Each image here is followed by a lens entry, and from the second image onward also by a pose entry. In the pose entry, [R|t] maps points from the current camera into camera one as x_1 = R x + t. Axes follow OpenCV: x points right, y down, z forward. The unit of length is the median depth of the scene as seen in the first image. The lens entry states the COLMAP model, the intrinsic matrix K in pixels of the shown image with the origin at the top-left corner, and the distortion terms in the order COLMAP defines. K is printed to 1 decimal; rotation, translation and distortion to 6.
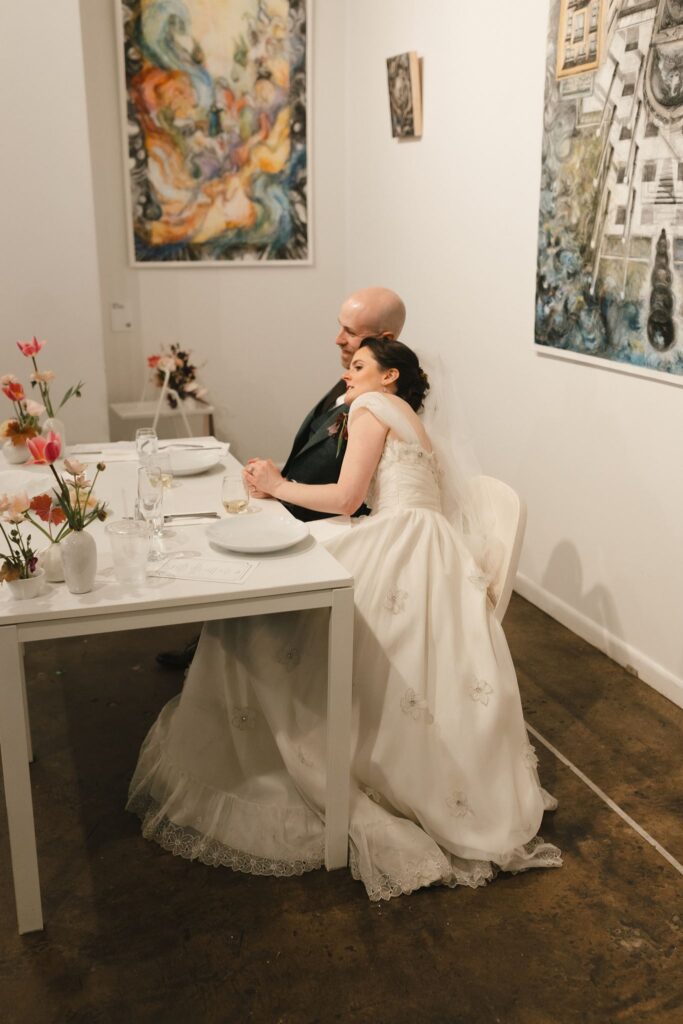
lens RADIAL K [[979.8, 0, 338.8], [0, 979.8, 509.6], [0, 0, 1]] dist [0.014142, 0.000000]
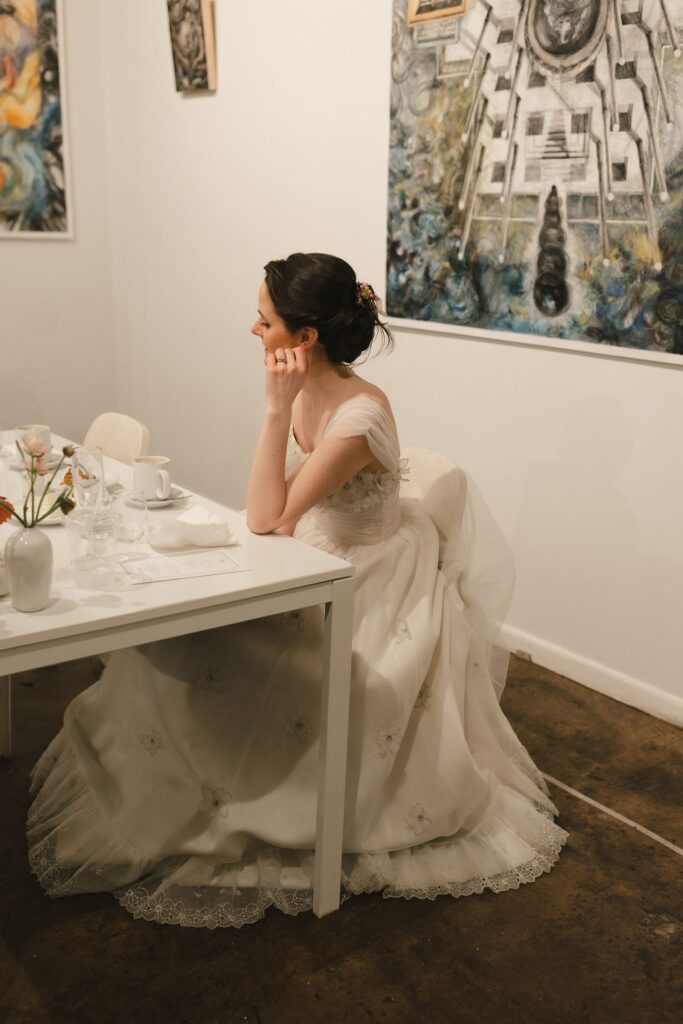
lens RADIAL K [[1026.6, 0, 349.5], [0, 1026.6, 538.0], [0, 0, 1]] dist [0.005990, 0.000000]
pose [[0.945247, -0.070407, 0.318670, -0.180843], [0.067009, 0.997518, 0.021627, 0.017973], [-0.319402, 0.000910, 0.947619, 0.111638]]
